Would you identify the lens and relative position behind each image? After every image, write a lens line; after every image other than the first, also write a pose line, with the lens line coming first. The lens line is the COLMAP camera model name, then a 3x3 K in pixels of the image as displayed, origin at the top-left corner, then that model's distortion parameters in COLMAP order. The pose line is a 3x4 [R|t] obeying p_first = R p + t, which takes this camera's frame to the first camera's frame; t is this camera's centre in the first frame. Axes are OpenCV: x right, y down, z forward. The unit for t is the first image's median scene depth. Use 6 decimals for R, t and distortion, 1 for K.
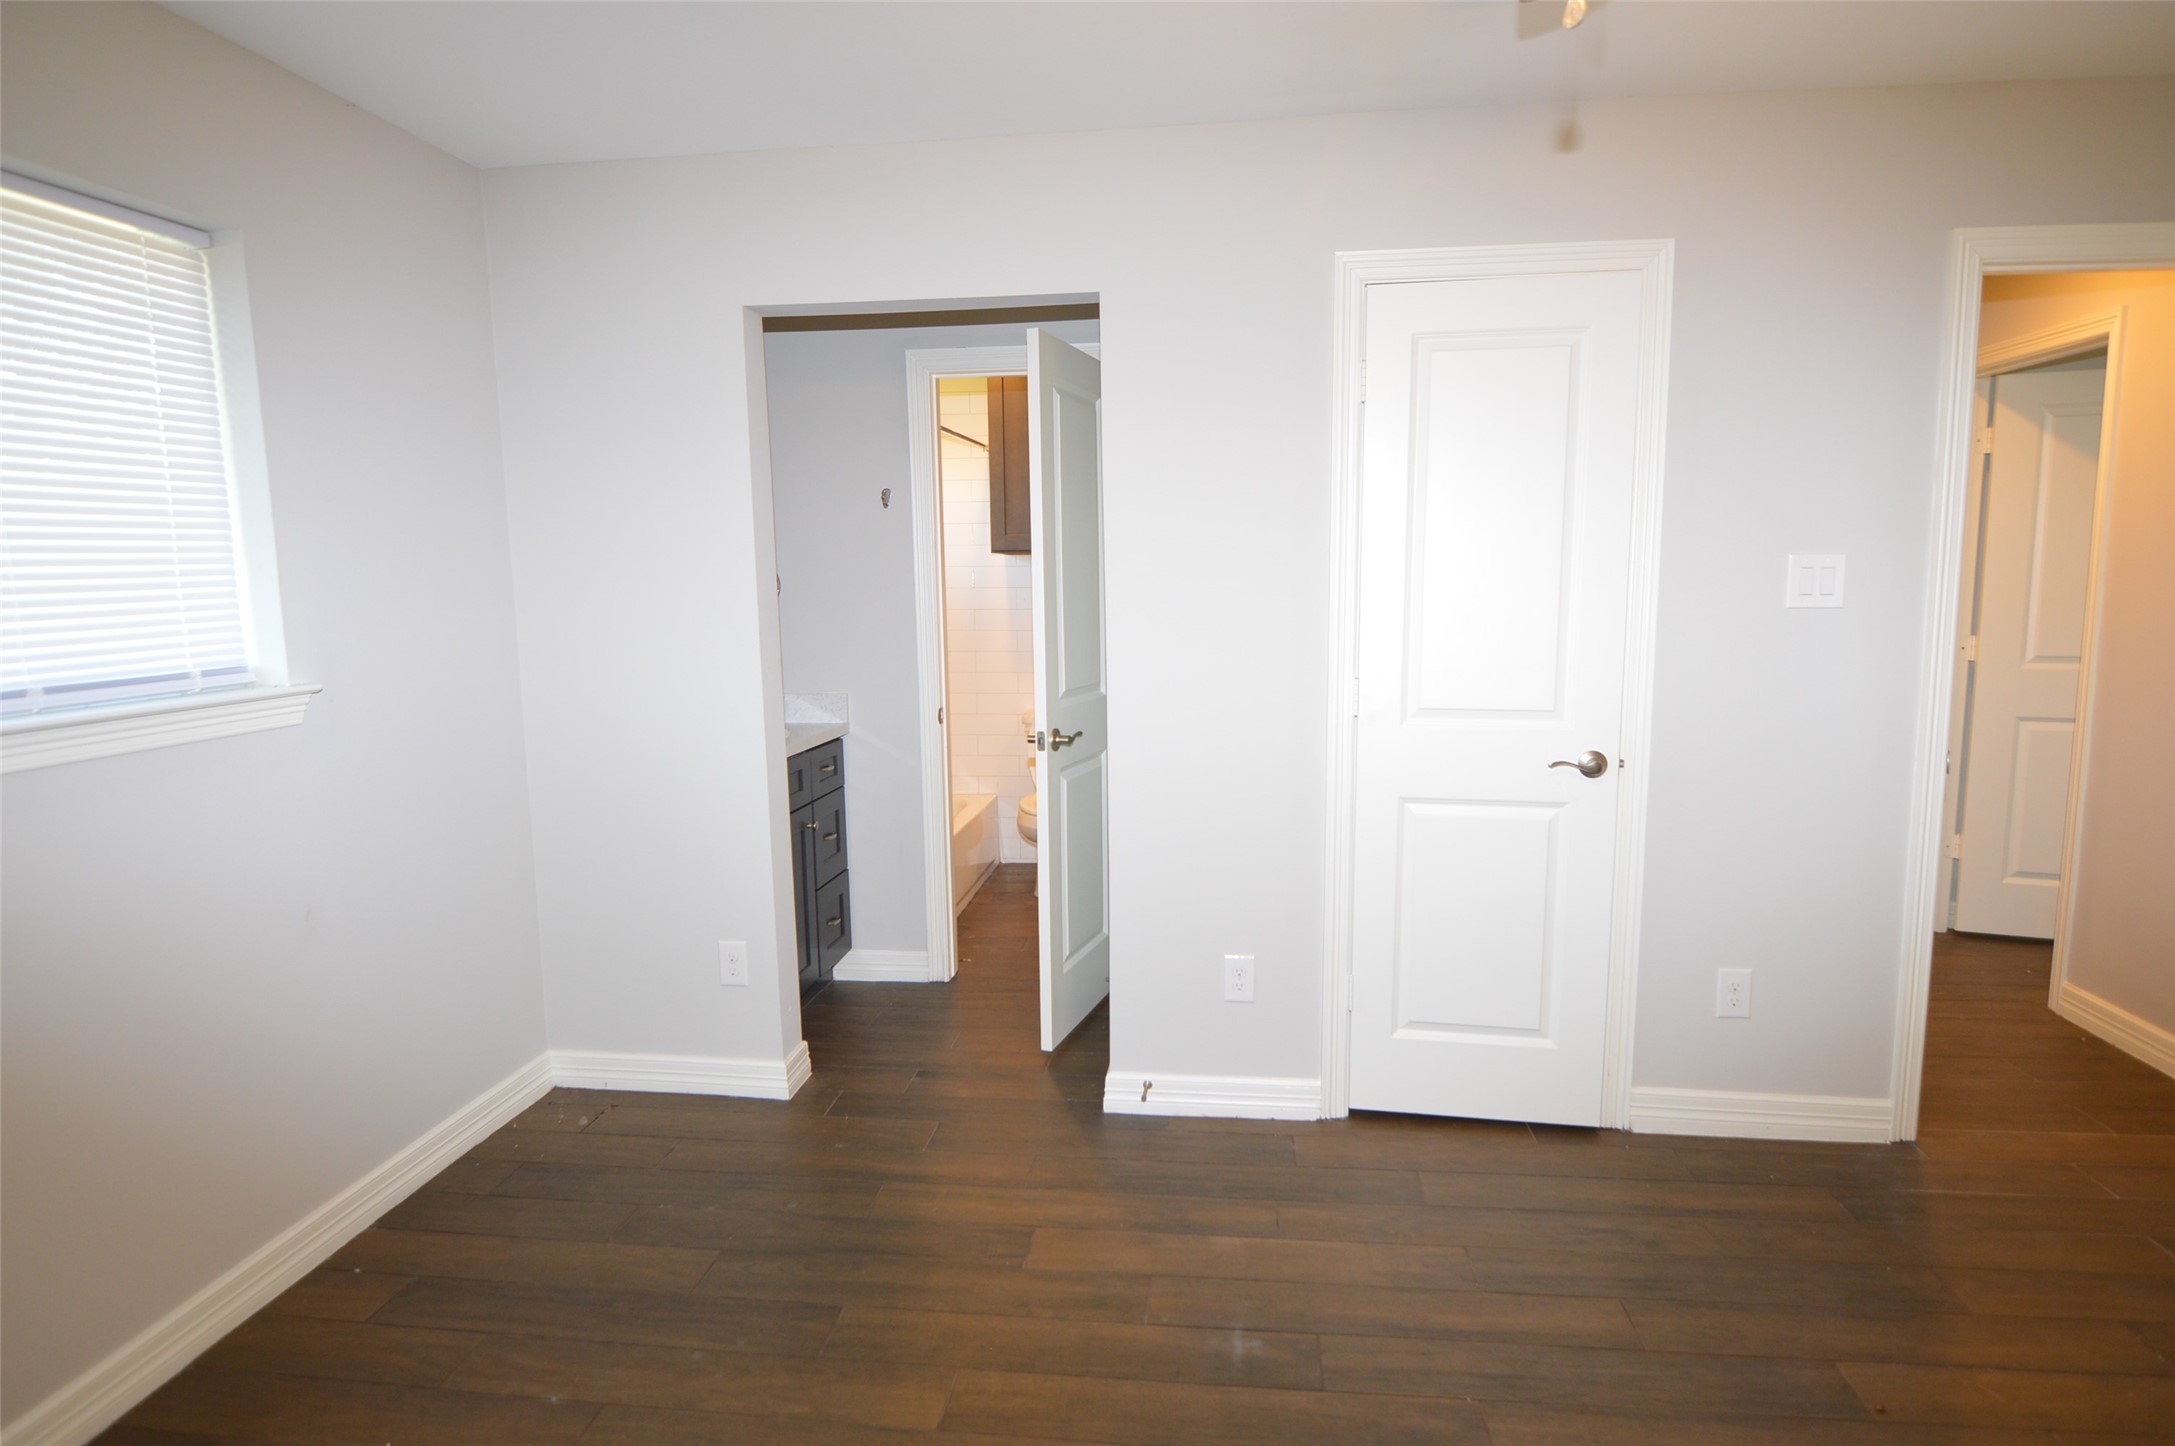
lens RADIAL K [[1164.9, 0, 1085.3], [0, 1164.9, 700.8], [0, 0, 1]] dist [-0.016946, -0.000565]
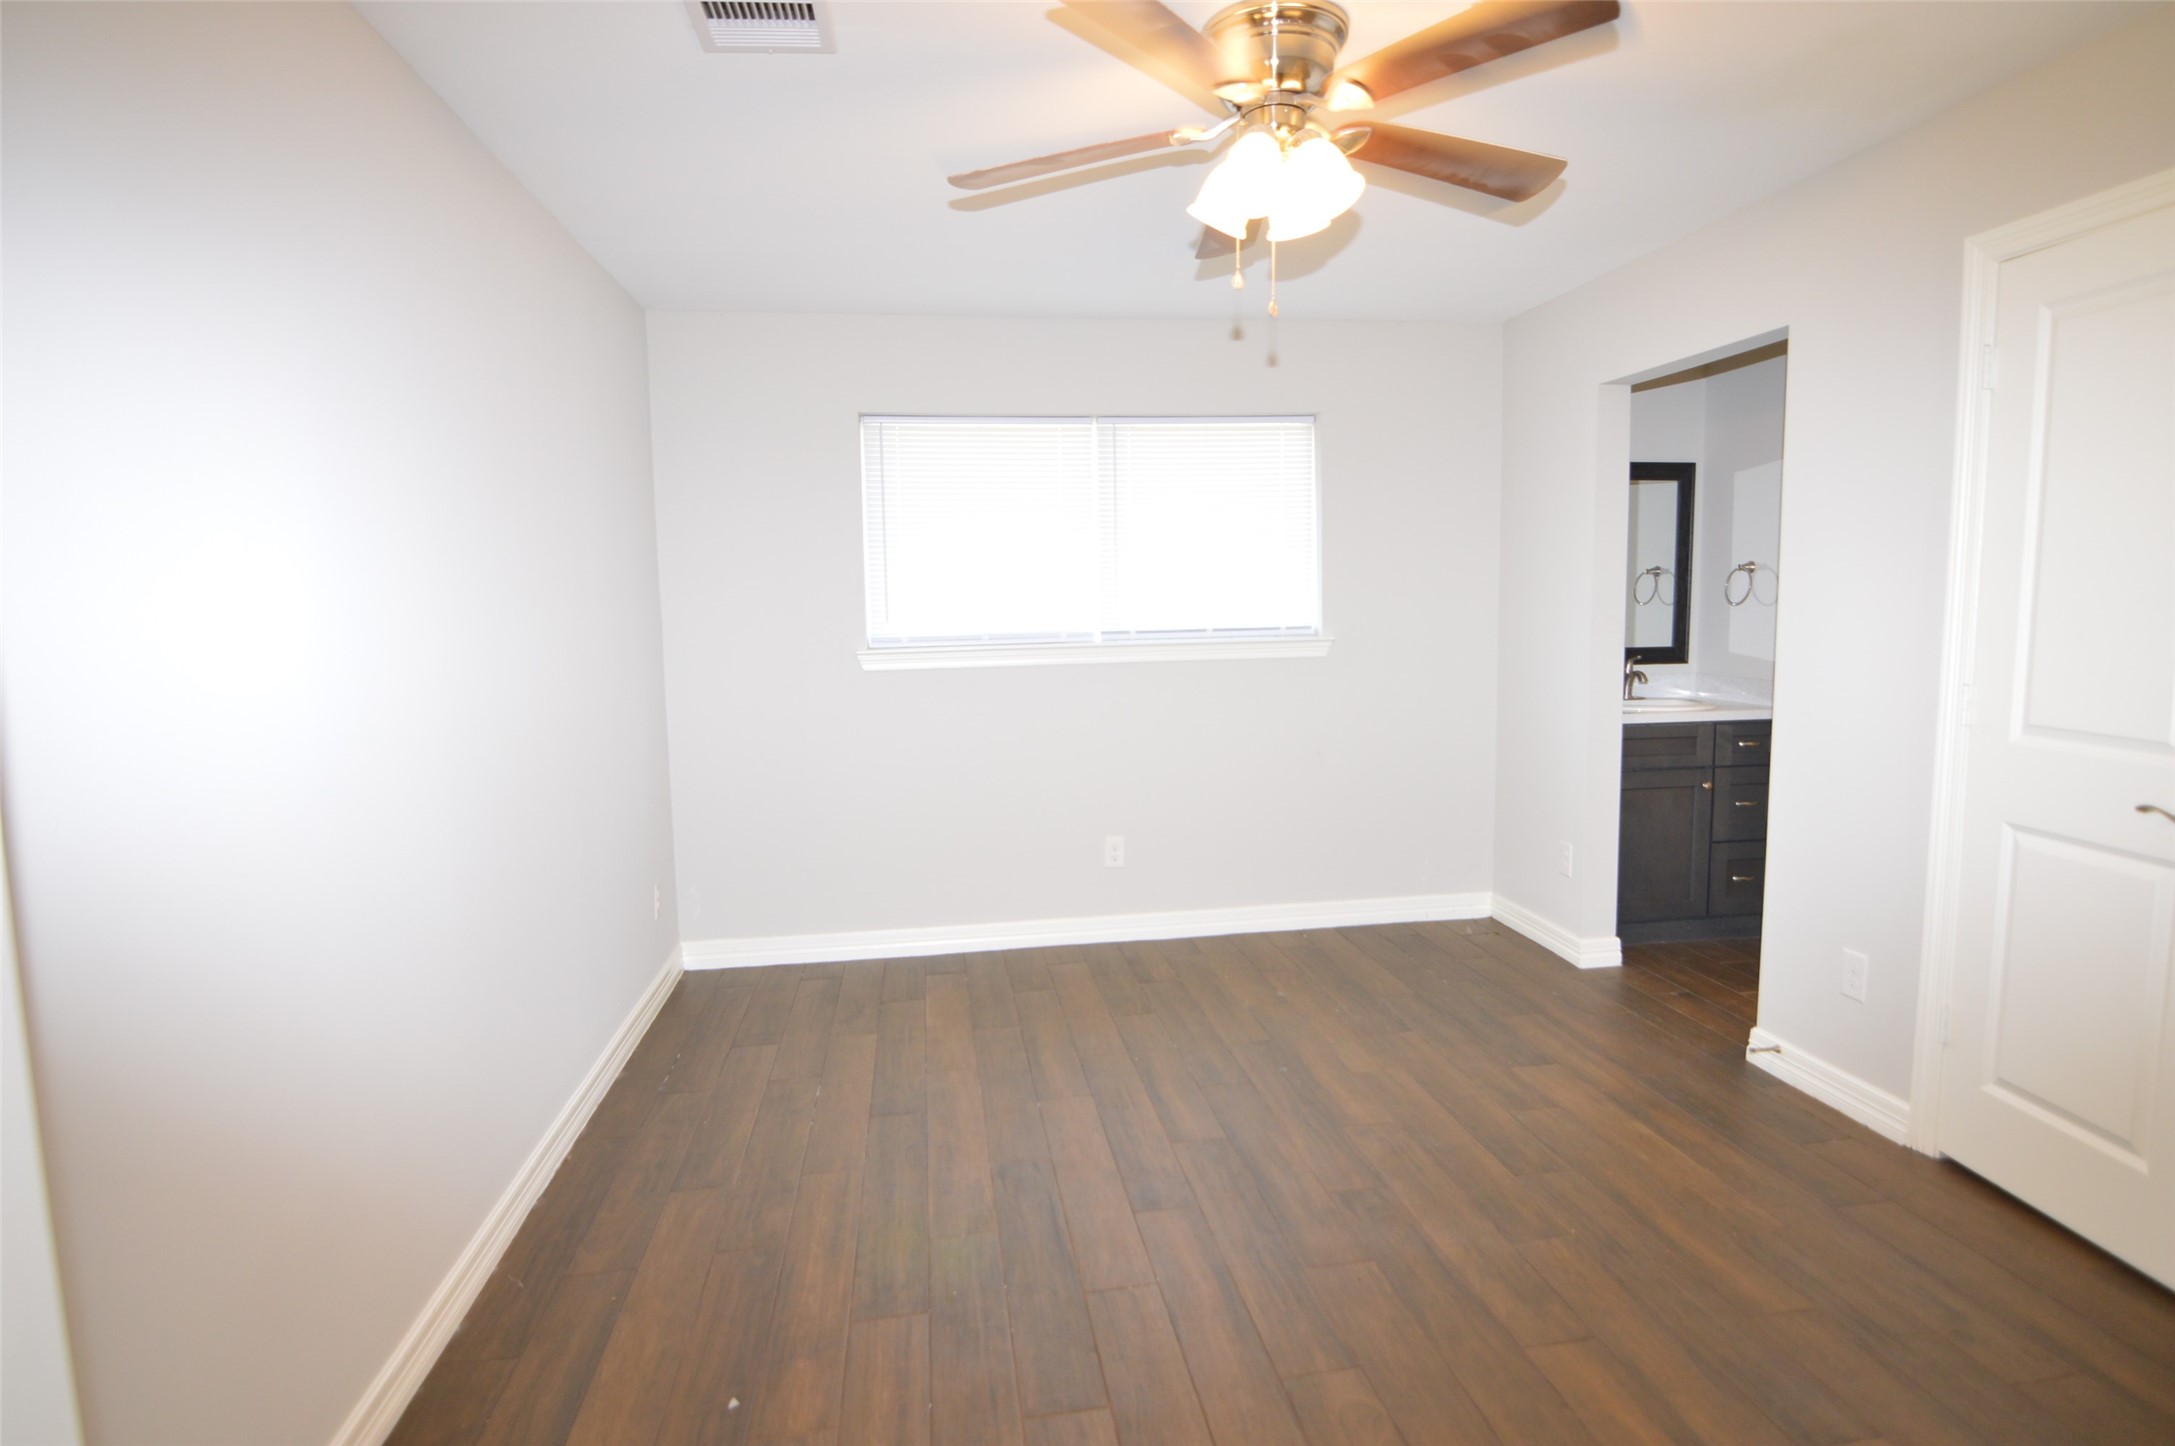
lens RADIAL K [[1063.5, 0, 1084.7], [0, 1063.5, 693.3], [0, 0, 1]] dist [-0.033950, -0.000407]
pose [[0.274241, 0.092779, -0.957175, 0.855744], [-0.100671, 0.992636, 0.067373, 0.001176], [0.956377, 0.077883, 0.281561, 0.090413]]
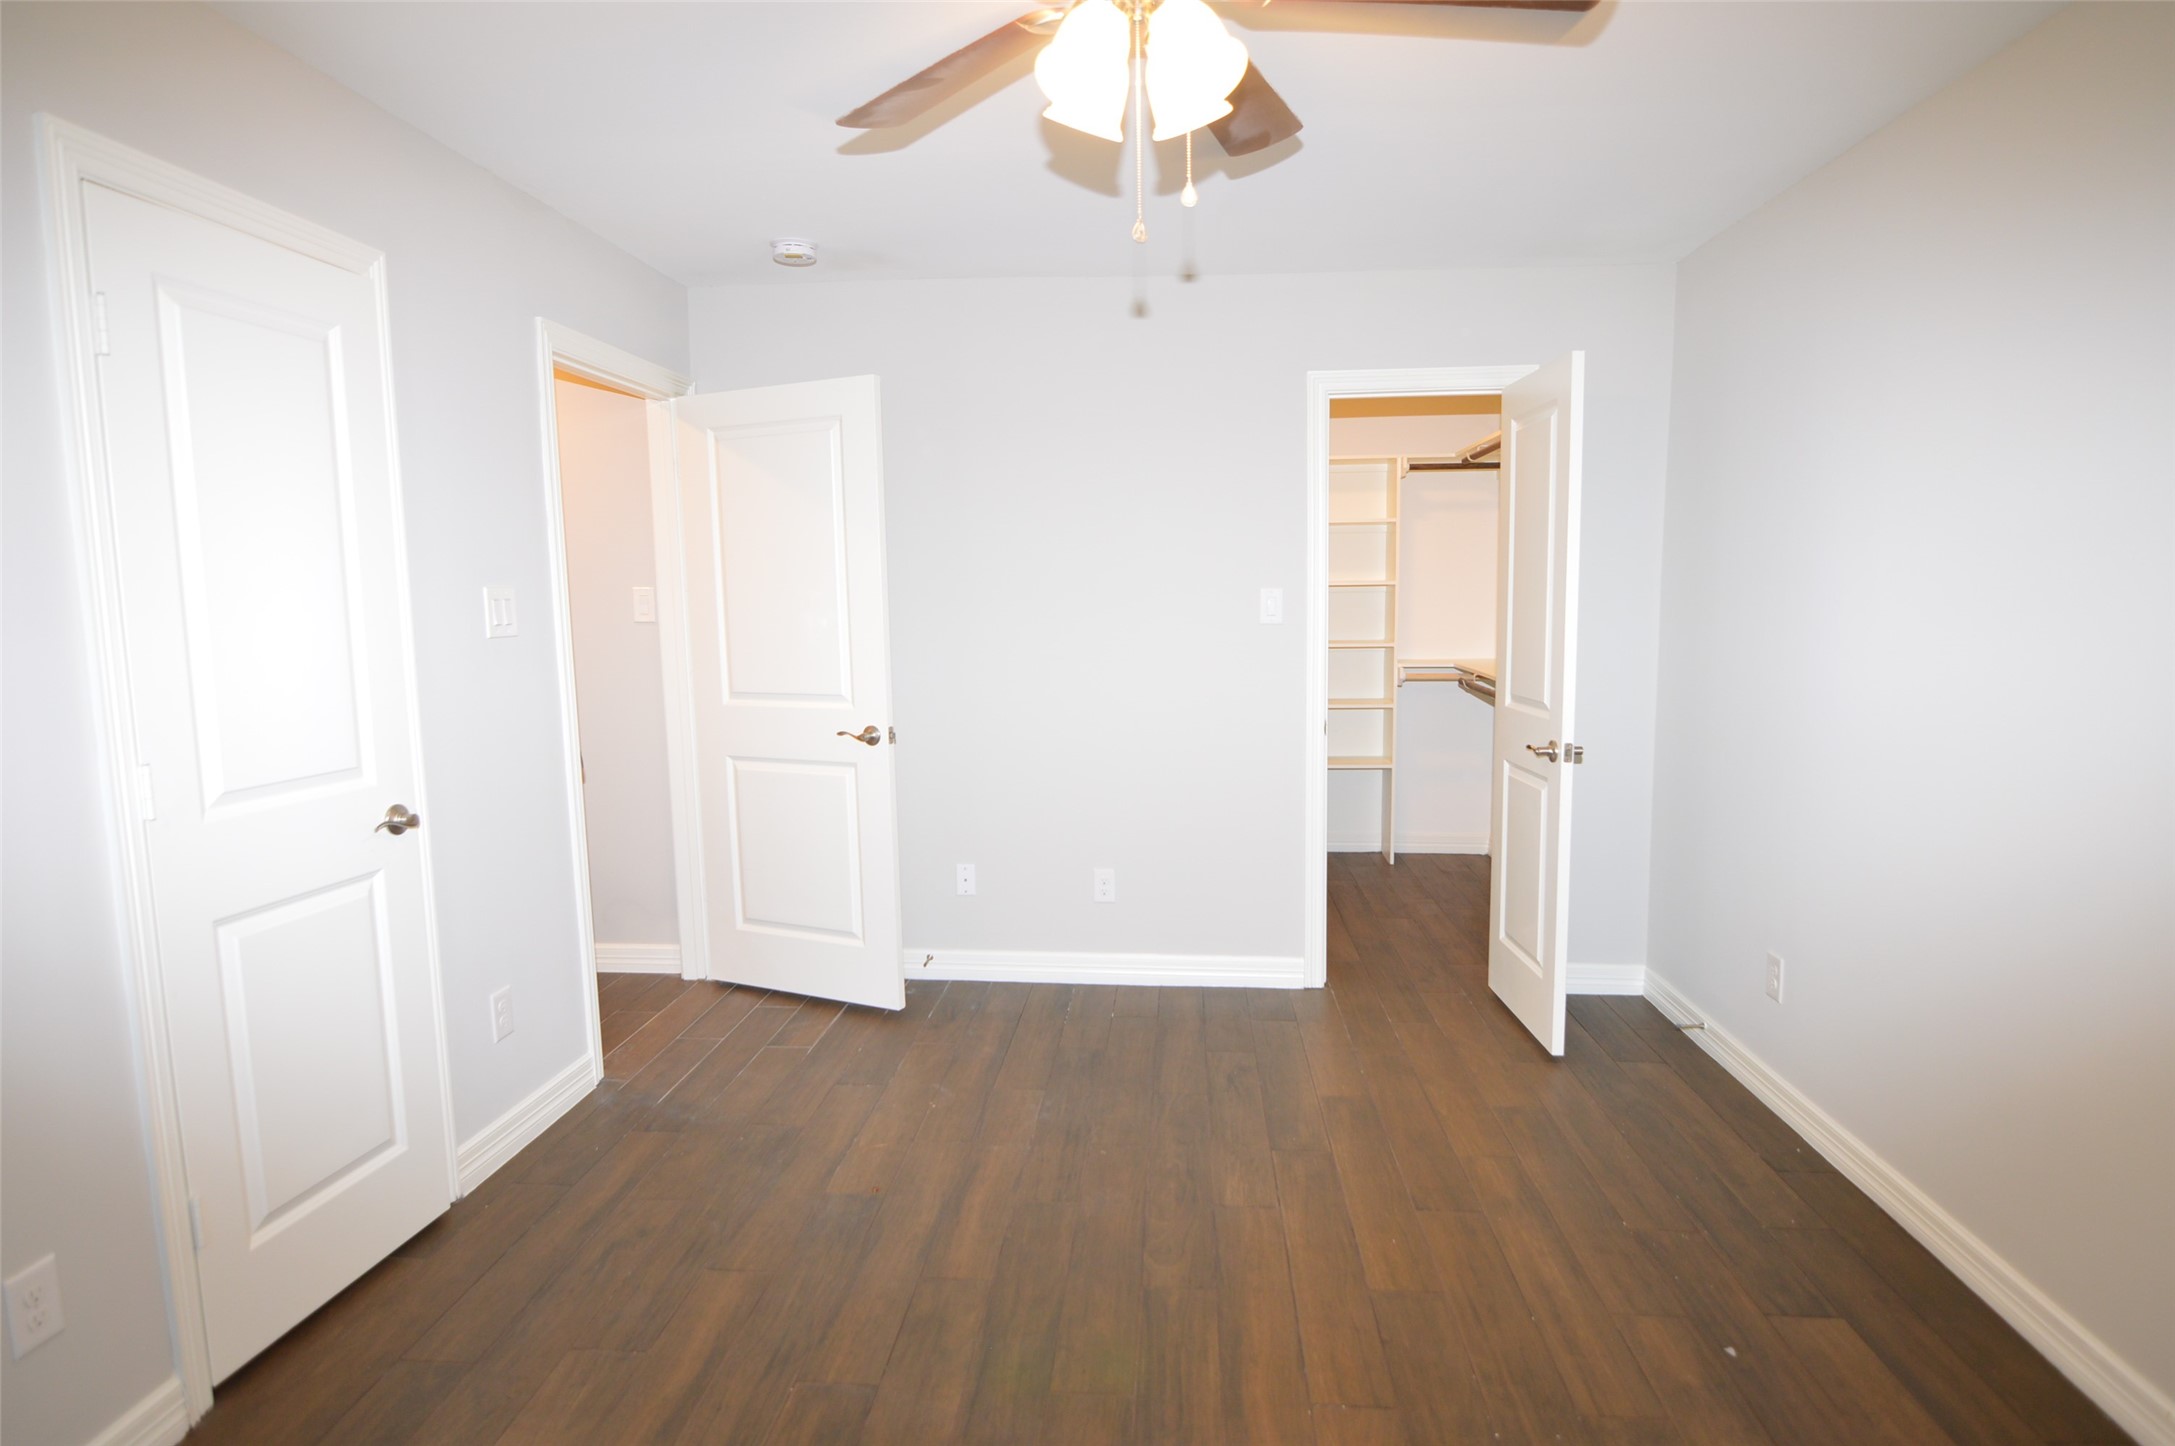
lens RADIAL K [[1154.4, 0, 1119.4], [0, 1154.4, 727.3], [0, 0, 1]] dist [-0.001915, -0.000788]
pose [[-0.067783, -0.109582, 0.991664, -0.472268], [0.133547, 0.984009, 0.117865, -0.045739], [-0.988722, 0.140423, -0.052064, 0.482818]]
